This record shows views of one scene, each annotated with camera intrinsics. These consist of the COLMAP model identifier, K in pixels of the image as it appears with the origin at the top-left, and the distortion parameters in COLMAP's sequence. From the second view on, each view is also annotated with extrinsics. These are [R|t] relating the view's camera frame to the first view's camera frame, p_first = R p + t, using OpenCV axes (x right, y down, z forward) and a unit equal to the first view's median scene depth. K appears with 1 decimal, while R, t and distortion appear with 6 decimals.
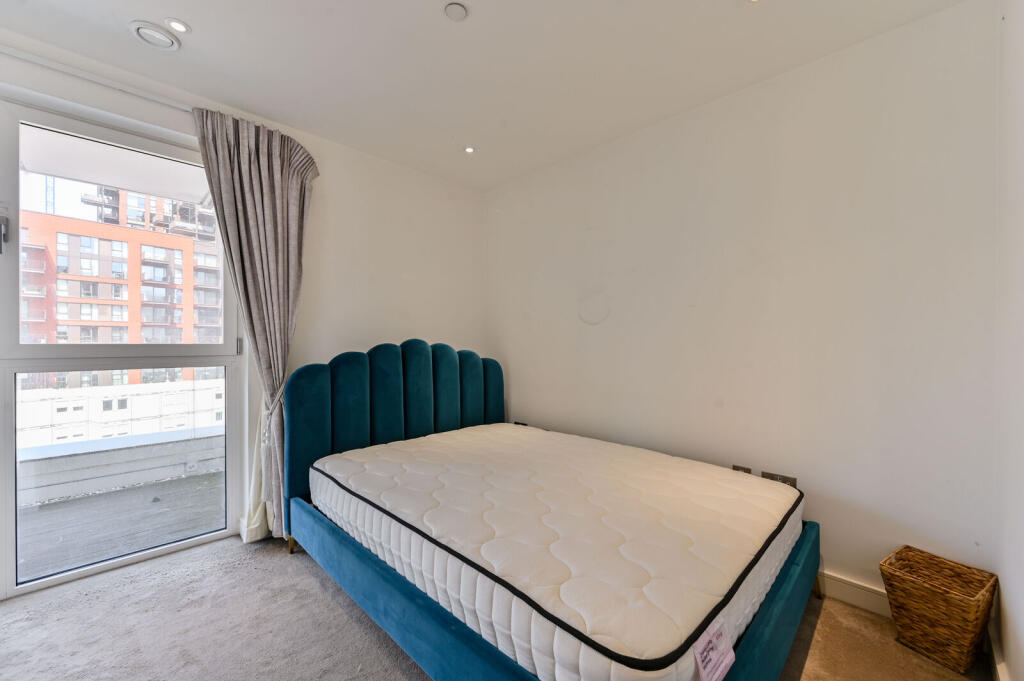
lens RADIAL K [[399.8, 0, 512.8], [0, 399.8, 346.9], [0, 0, 1]] dist [-0.000140, 0.000066]
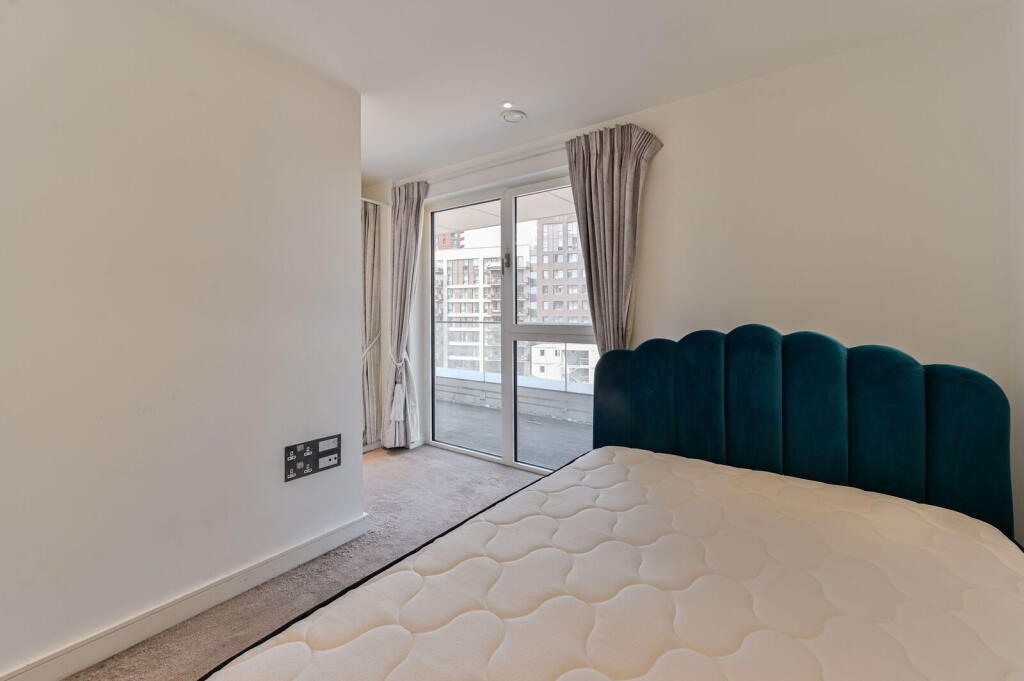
lens RADIAL K [[405.2, 0, 512.4], [0, 405.2, 311.2], [0, 0, 1]] dist [-0.000126, 0.000014]
pose [[0.192270, 0.000697, -0.981342, 0.422643], [0.001148, 0.999999, 0.000935, -0.051939], [0.981341, -0.001307, 0.192269, 0.539738]]
